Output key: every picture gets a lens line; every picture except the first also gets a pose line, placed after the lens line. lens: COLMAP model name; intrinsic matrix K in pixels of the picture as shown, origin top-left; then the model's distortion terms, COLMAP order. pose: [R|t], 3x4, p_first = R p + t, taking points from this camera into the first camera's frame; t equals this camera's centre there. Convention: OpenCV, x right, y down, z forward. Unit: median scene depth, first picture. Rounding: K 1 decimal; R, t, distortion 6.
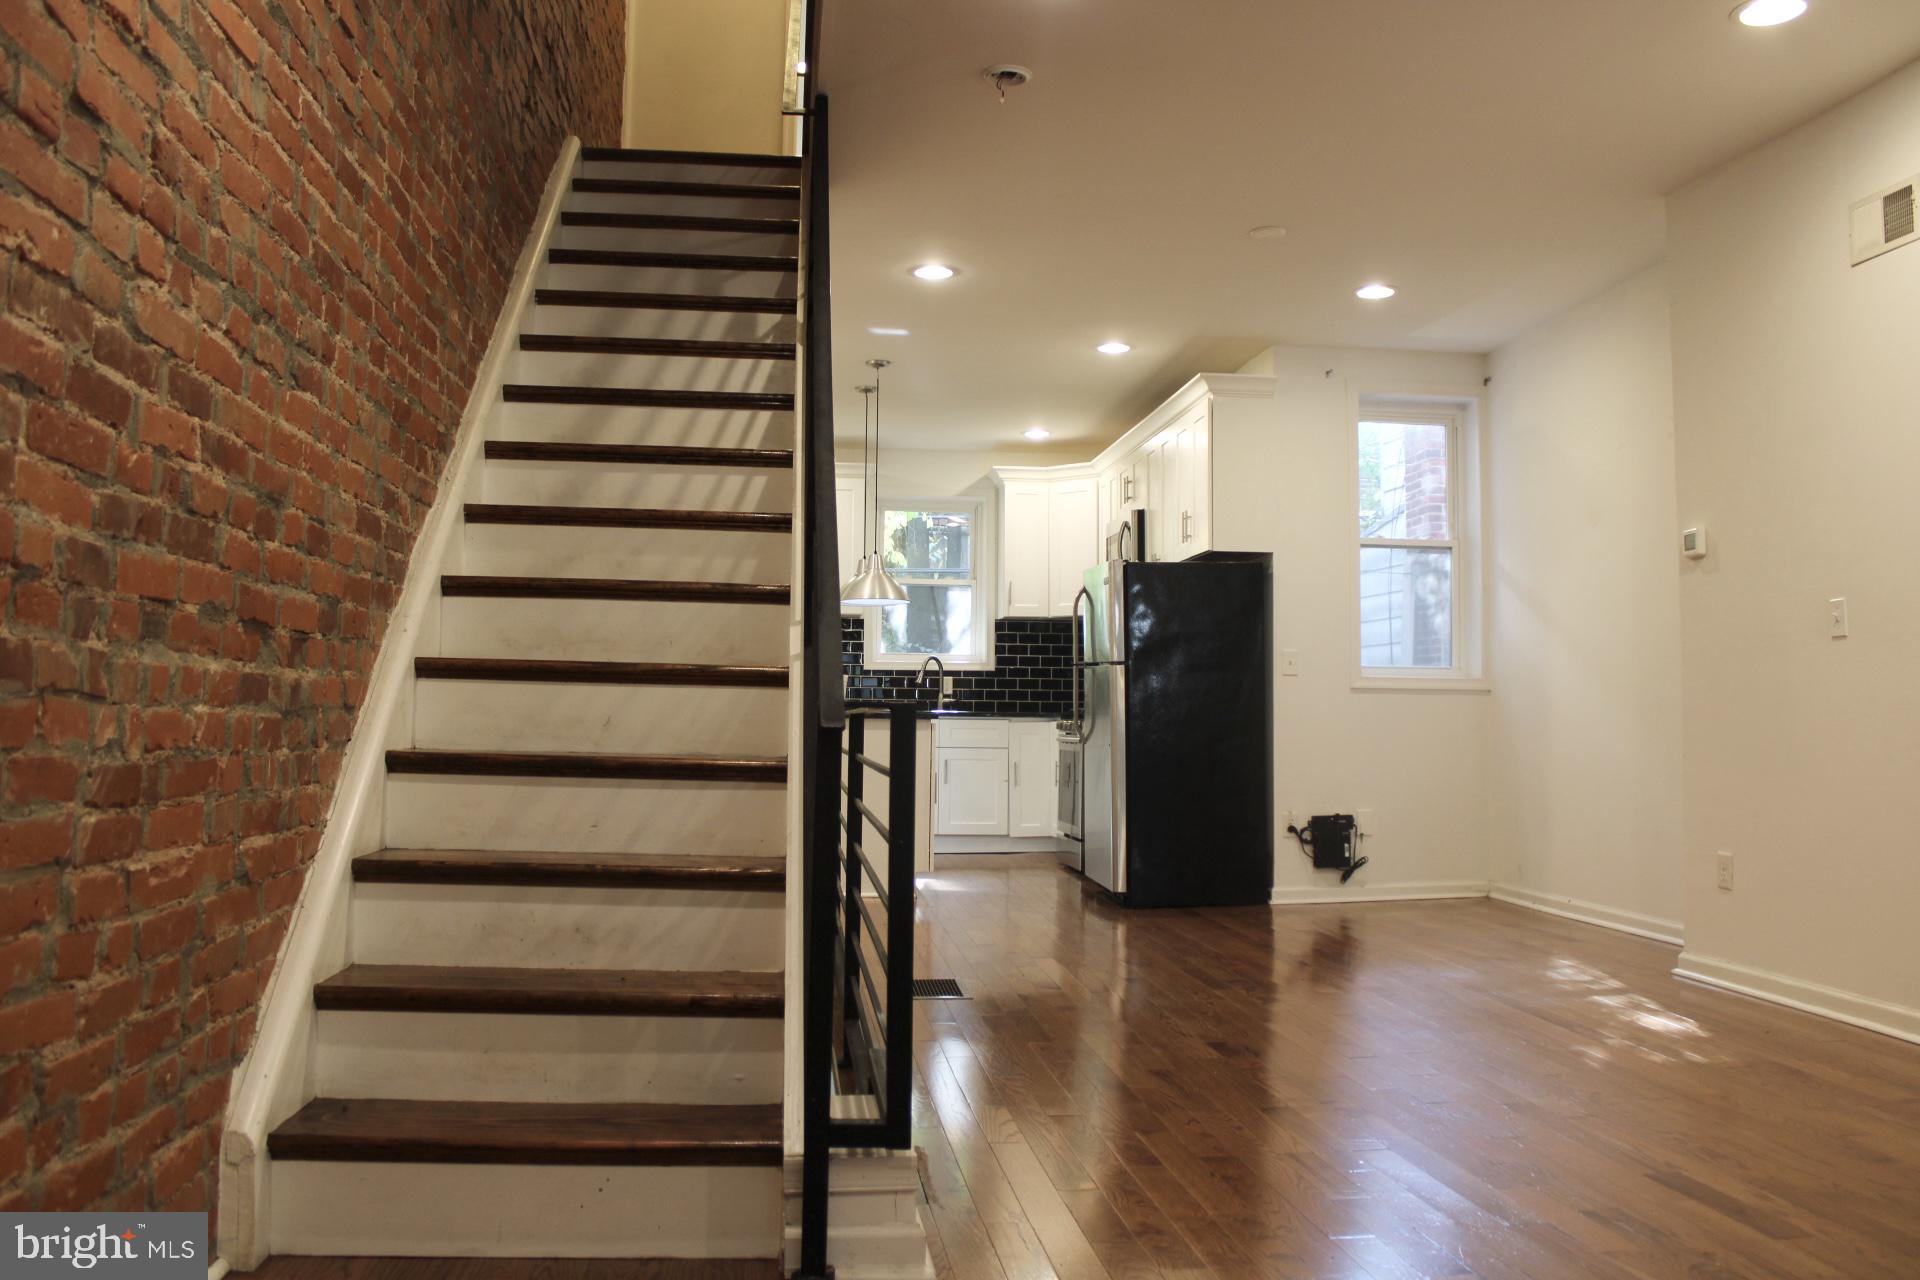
lens RADIAL K [[1587.4, 0, 966.9], [0, 1587.4, 631.4], [0, 0, 1]] dist [-0.158899, 0.138502]
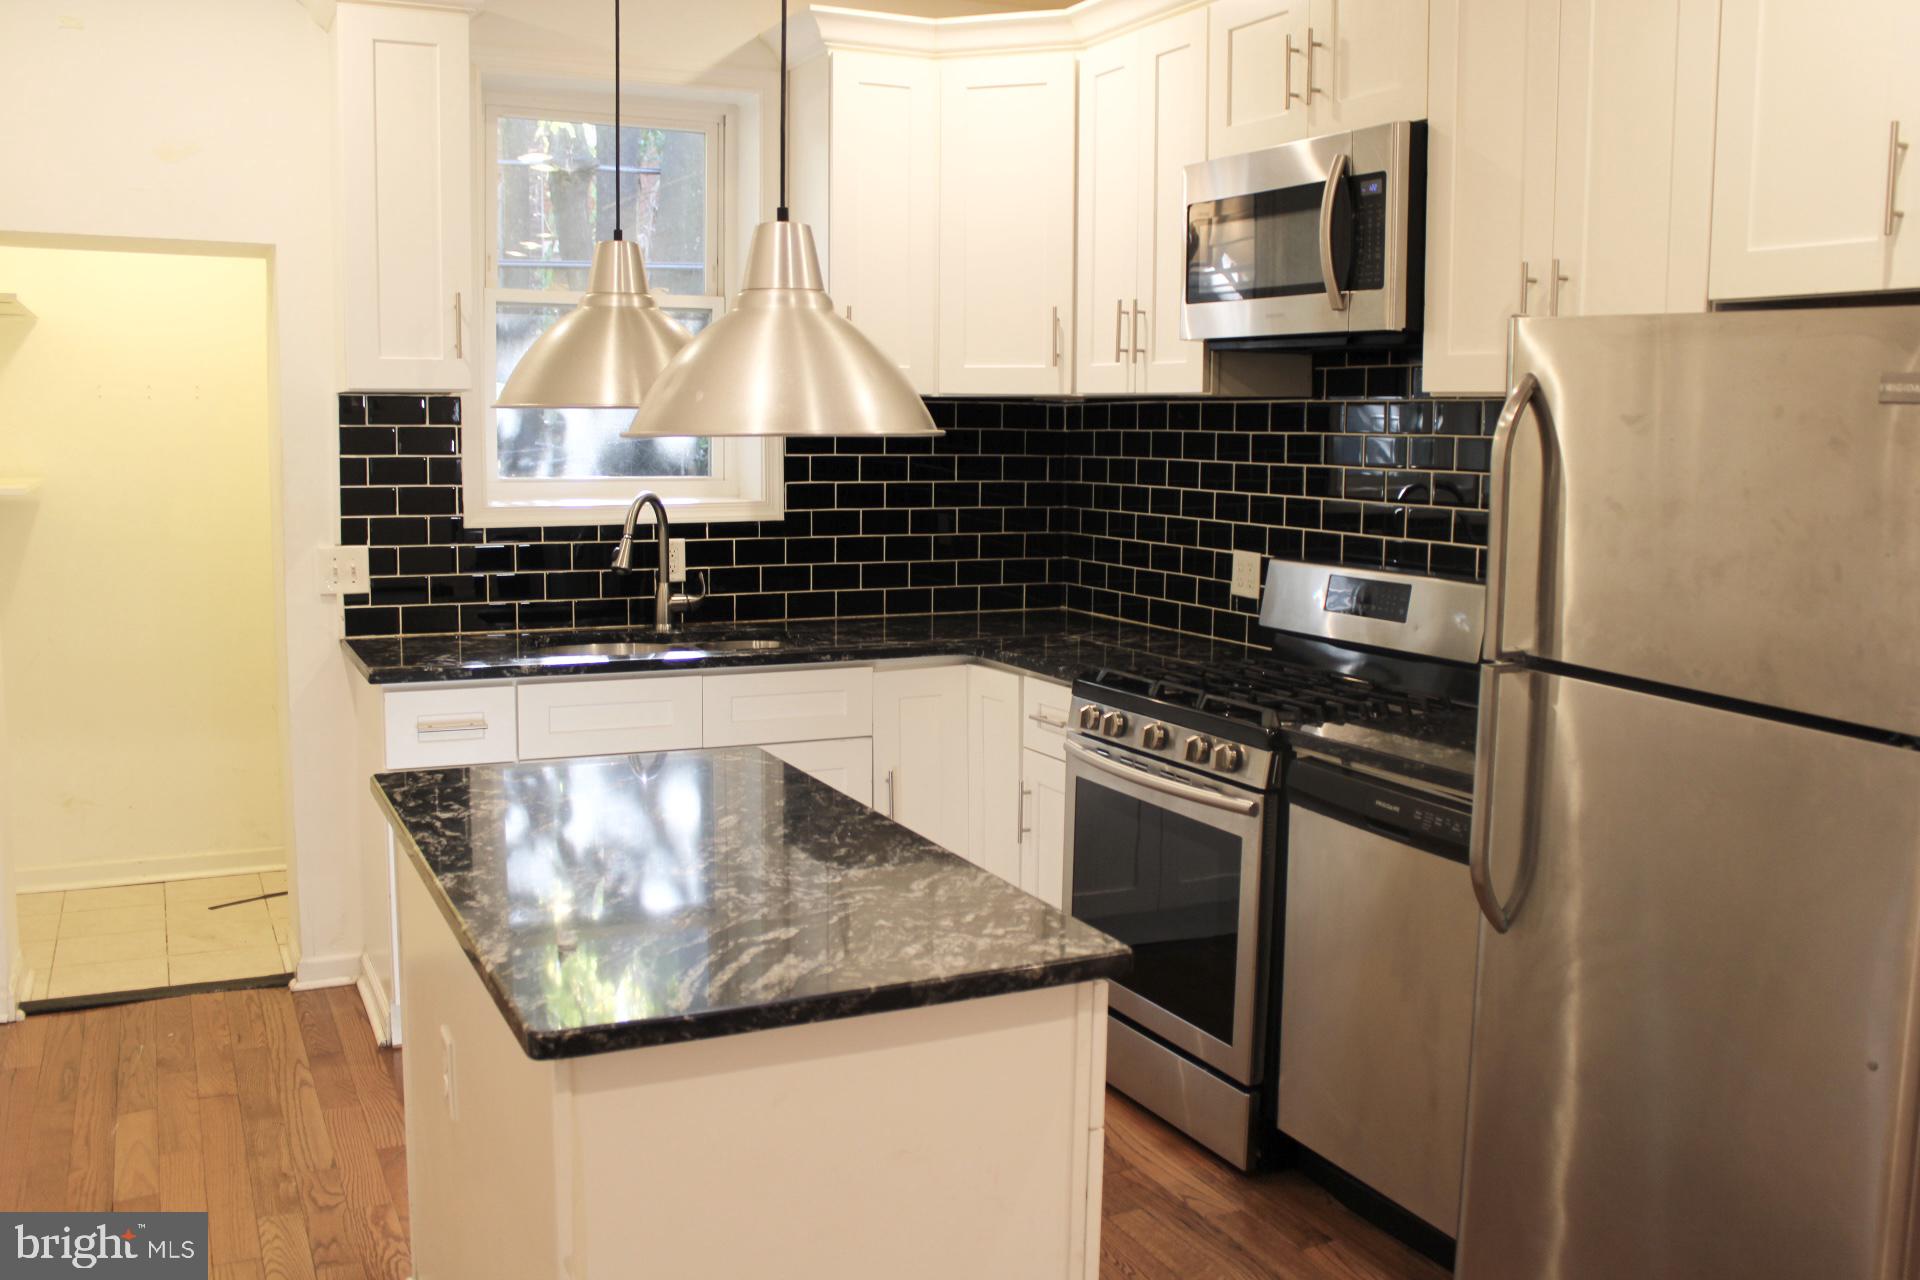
lens RADIAL K [[1684.5, 0, 960.1], [0, 1684.5, 622.7], [0, 0, 1]] dist [-0.149261, 0.142542]
pose [[0.938857, -0.042609, 0.341662, -0.120143], [-0.018920, 0.984429, 0.174762, -0.035263], [-0.343788, -0.170541, 0.923431, 0.761446]]
